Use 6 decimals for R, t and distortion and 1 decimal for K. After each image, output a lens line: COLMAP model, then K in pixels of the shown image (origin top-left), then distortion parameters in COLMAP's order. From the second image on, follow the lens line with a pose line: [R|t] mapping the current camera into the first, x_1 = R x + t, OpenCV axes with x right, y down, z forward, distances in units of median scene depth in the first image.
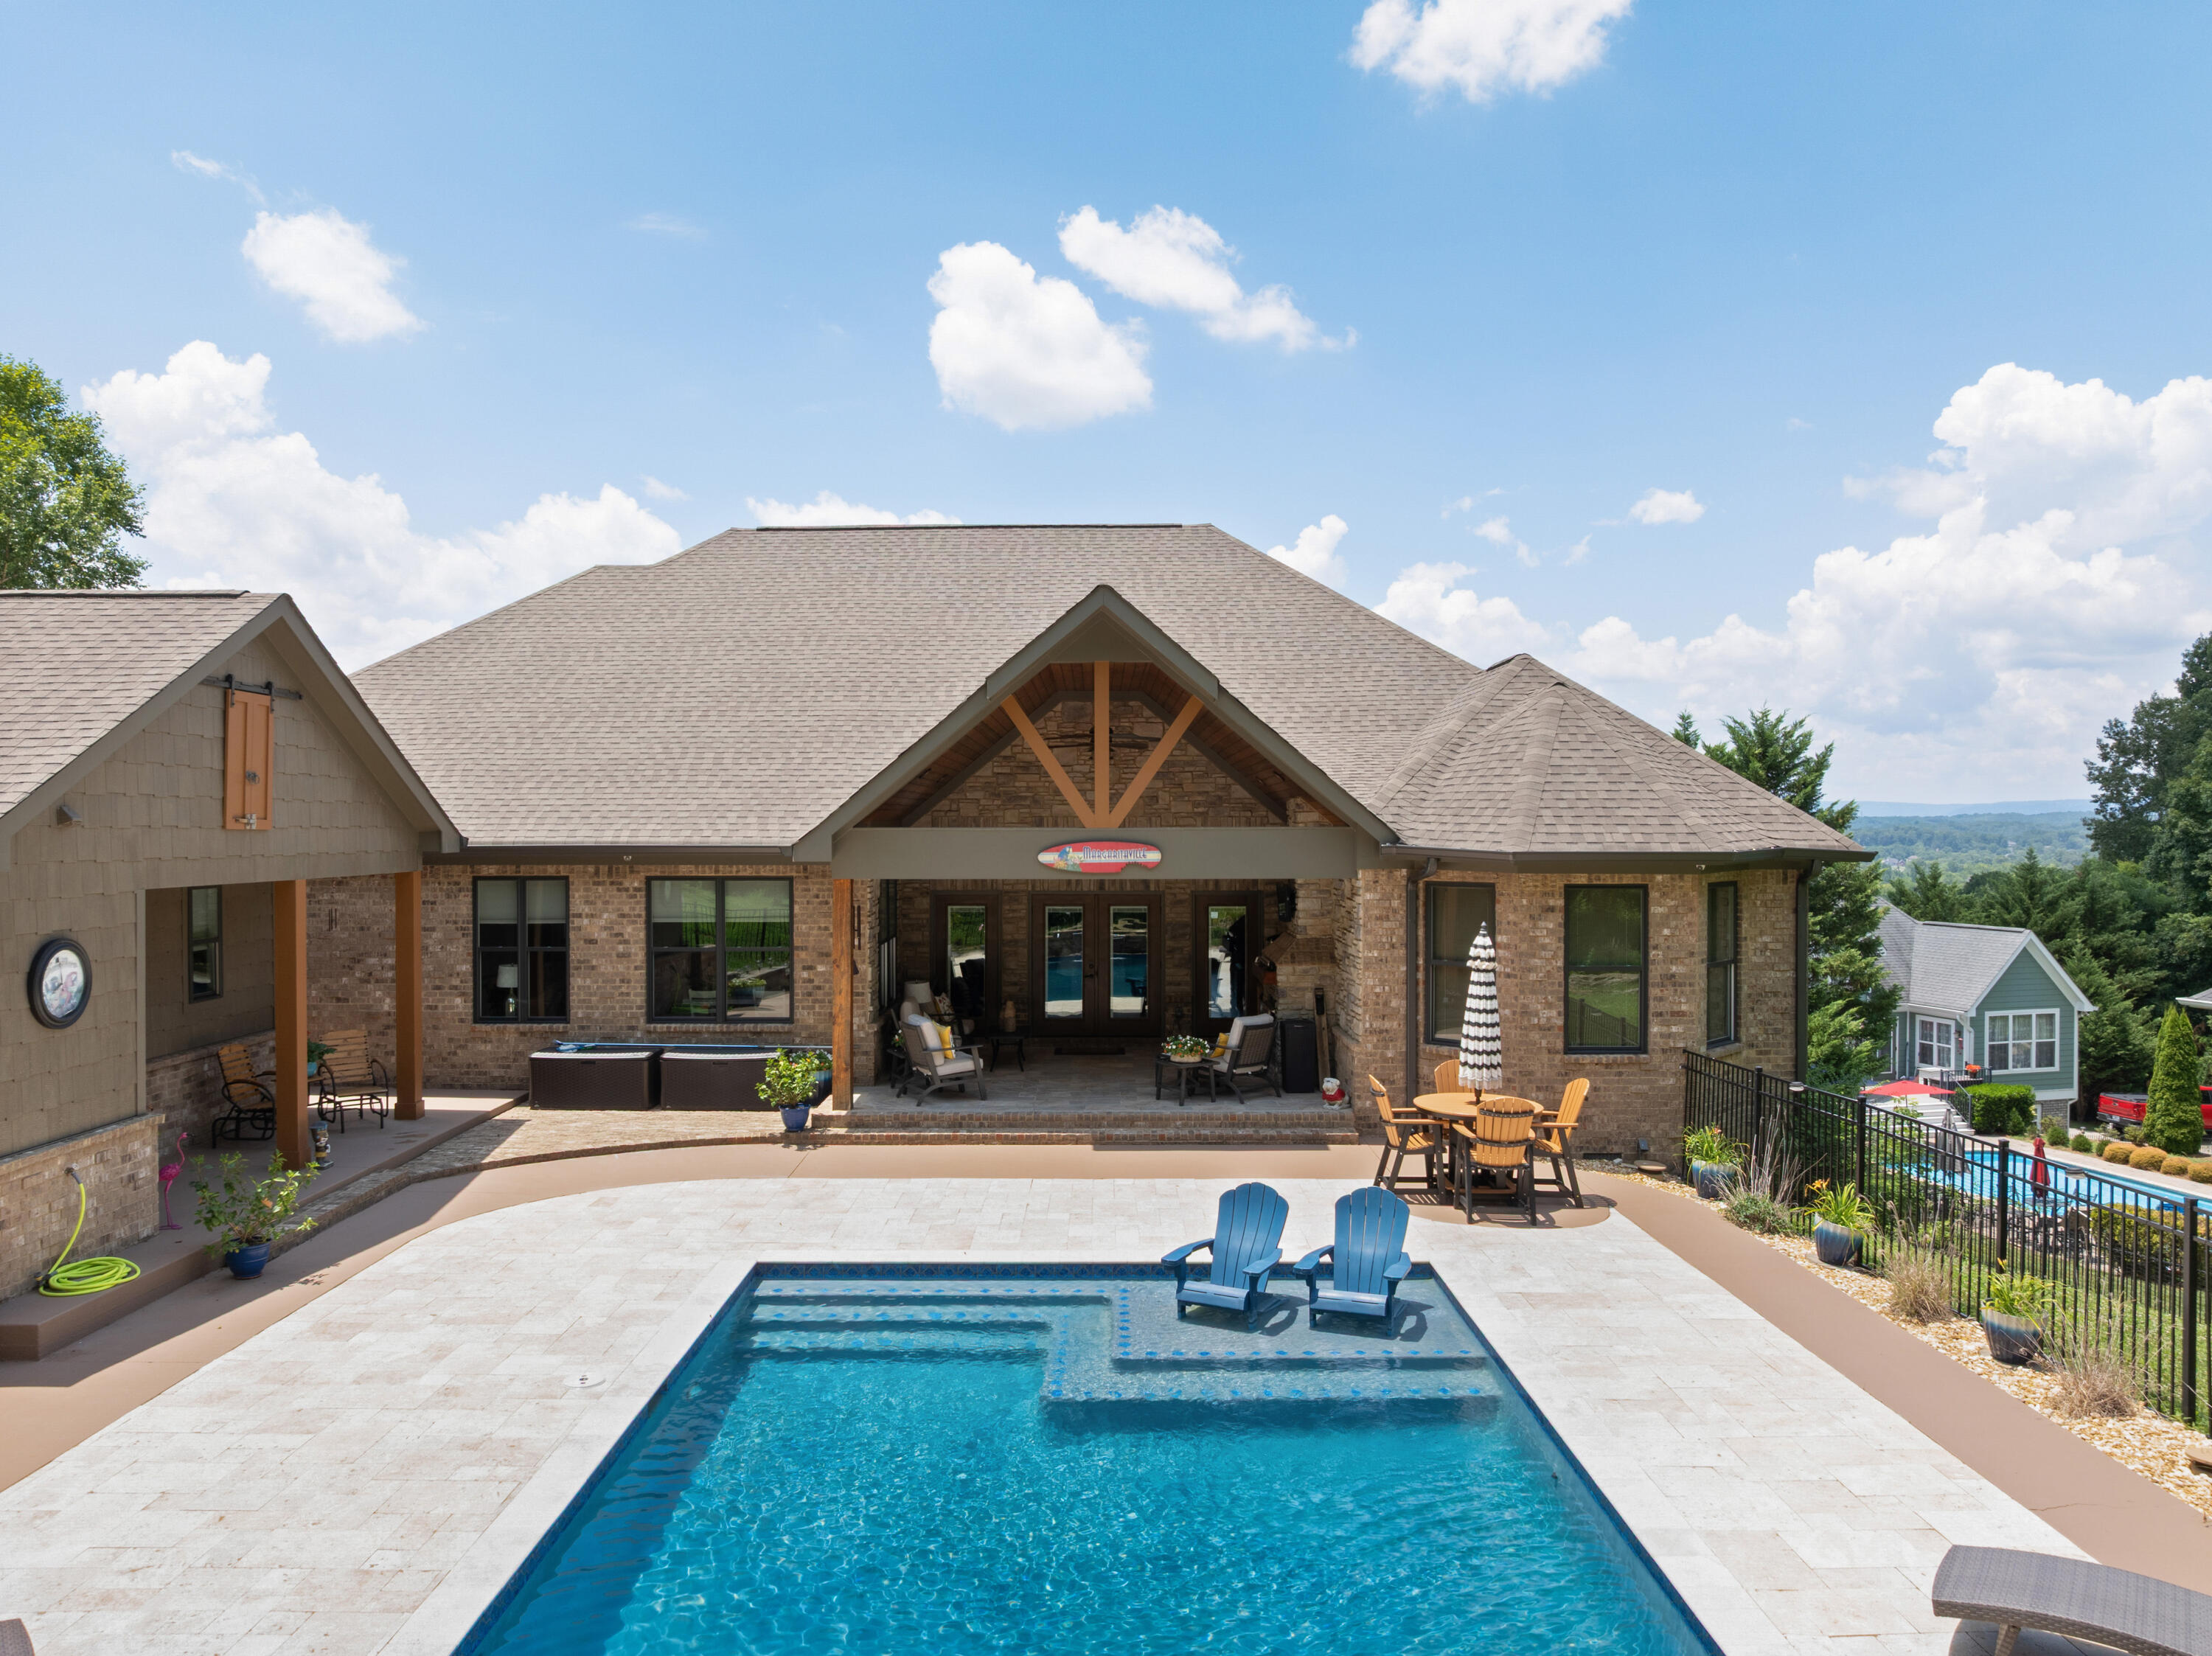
lens RADIAL K [[1570.2, 0, 1106.0], [0, 1570.2, 828.0], [0, 0, 1]] dist [-0.005577, -0.040661]
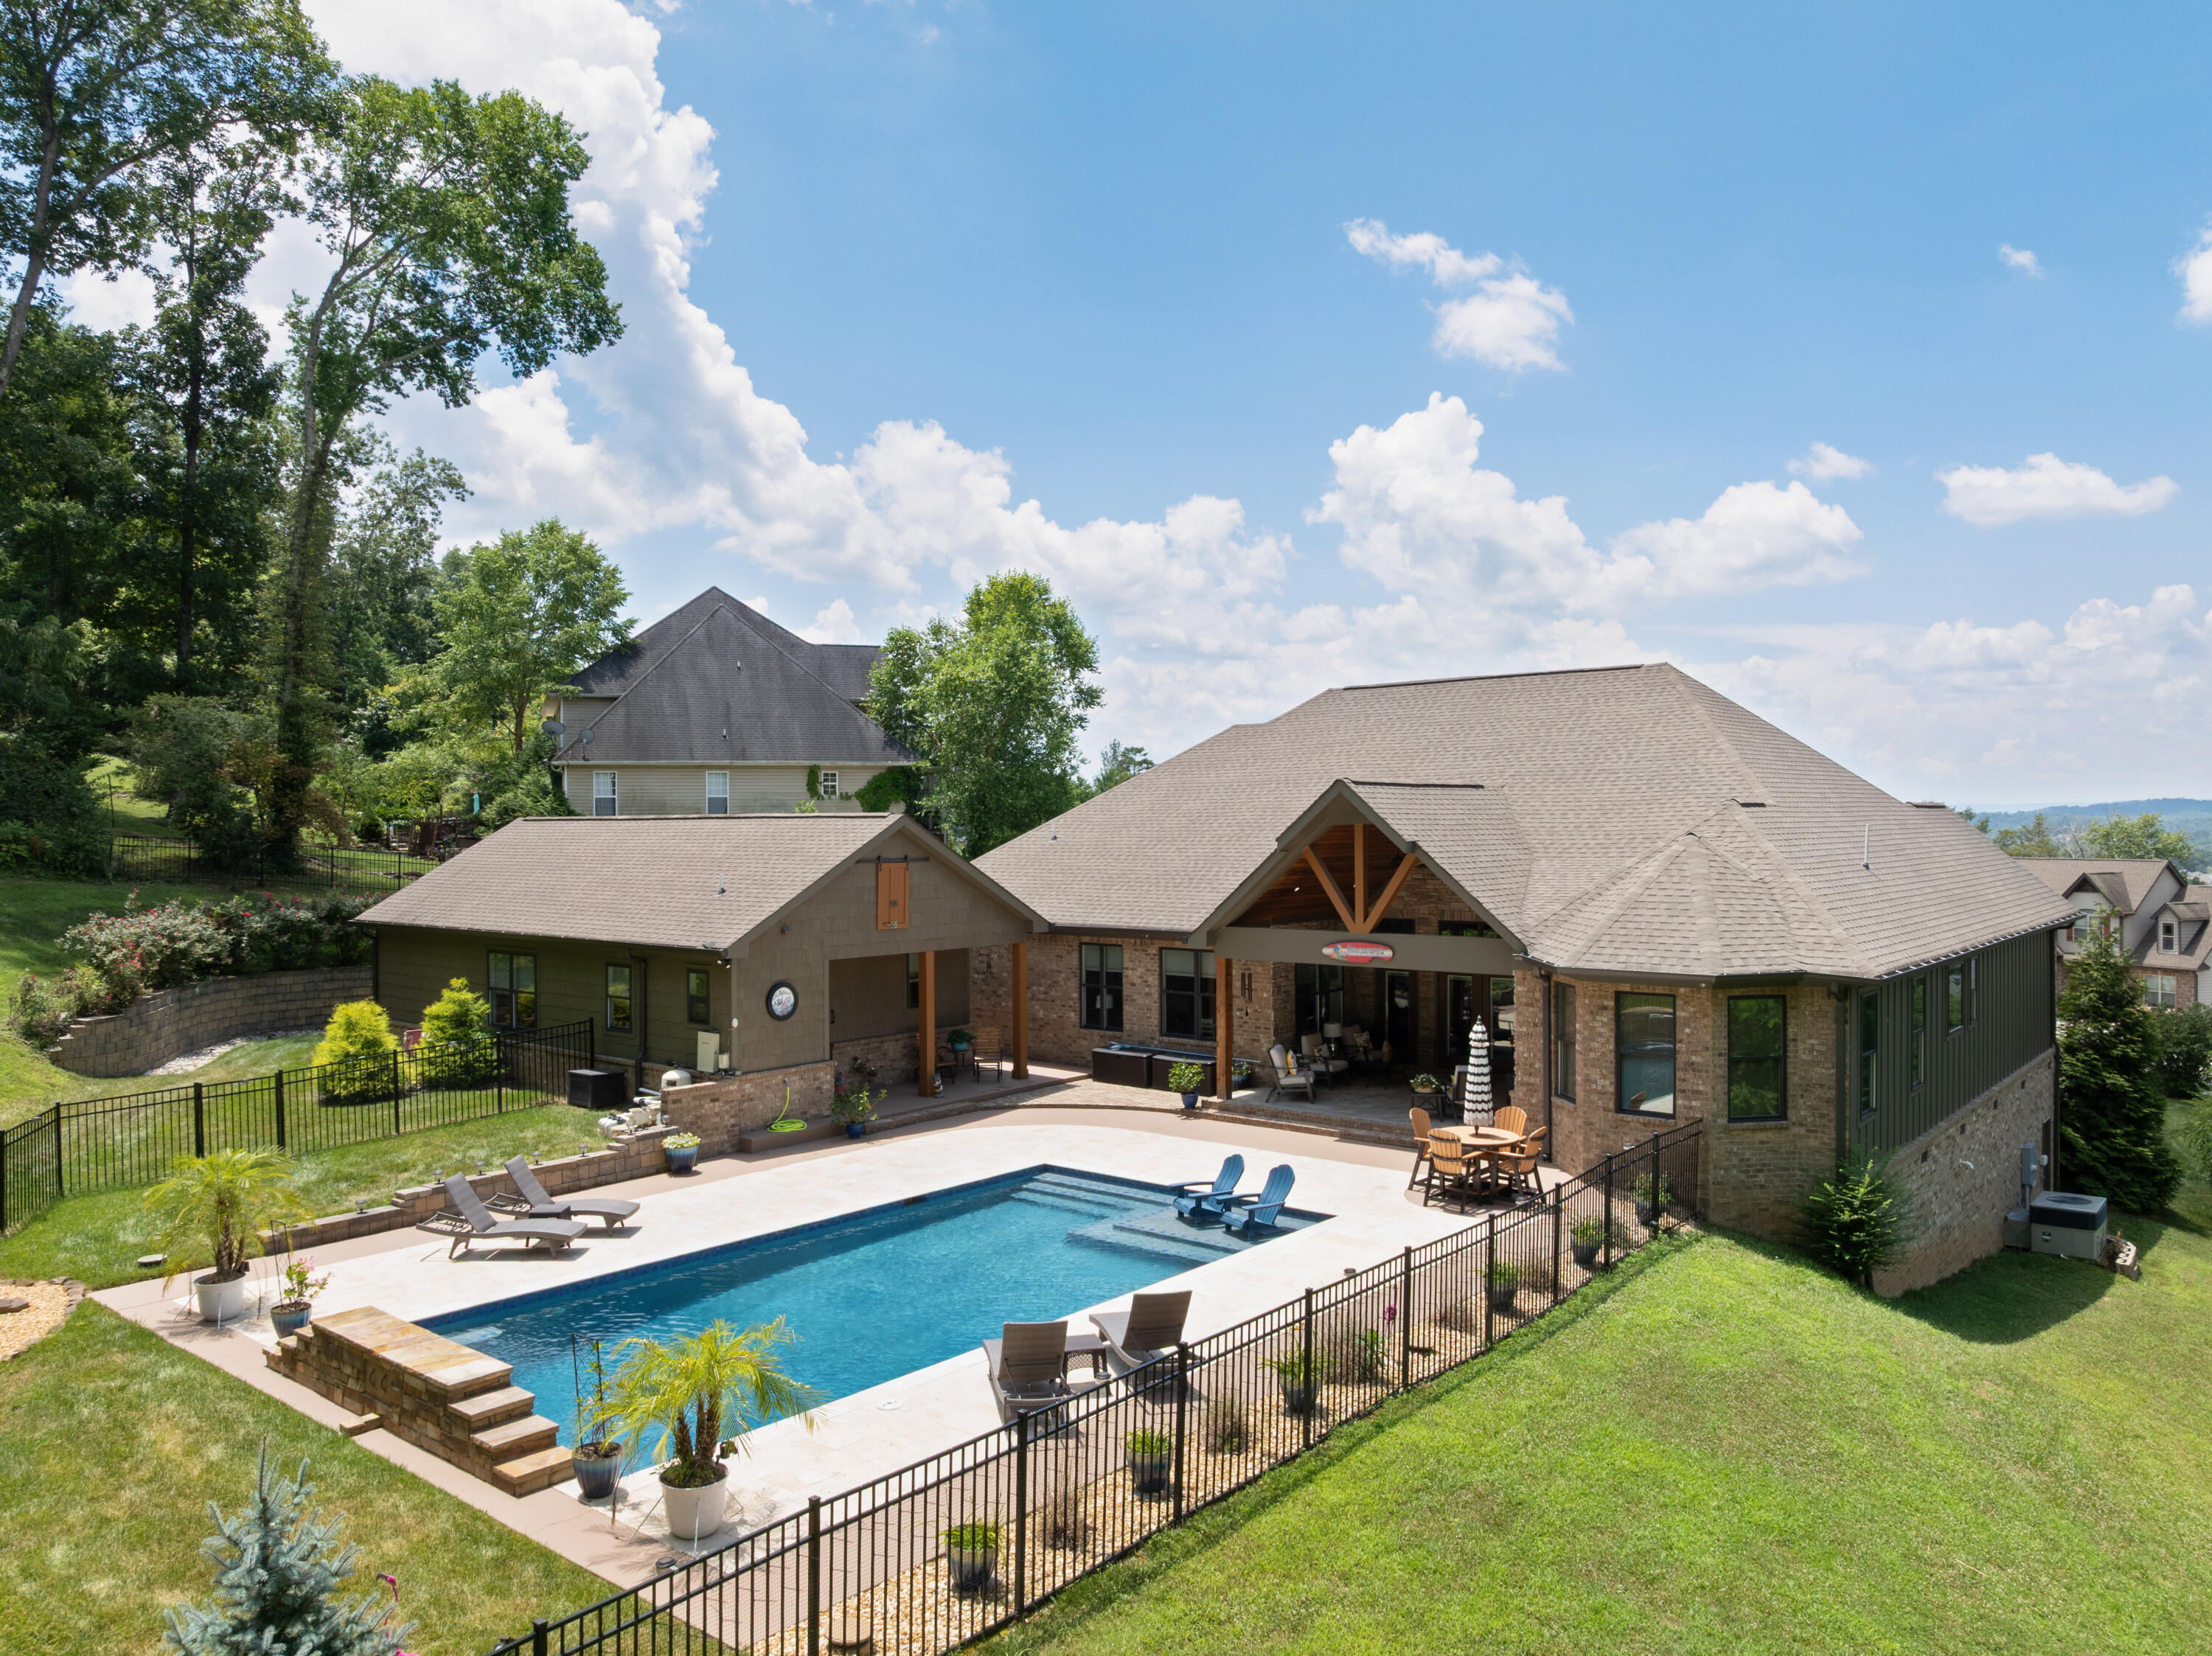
lens RADIAL K [[1570.2, 0, 1106.0], [0, 1570.2, 828.0], [0, 0, 1]] dist [-0.005577, -0.040661]
pose [[0.772723, -0.002102, -0.634740, 0.784720], [0.002895, 0.999996, 0.000213, -0.104438], [0.634737, -0.002002, 0.772726, -0.342256]]
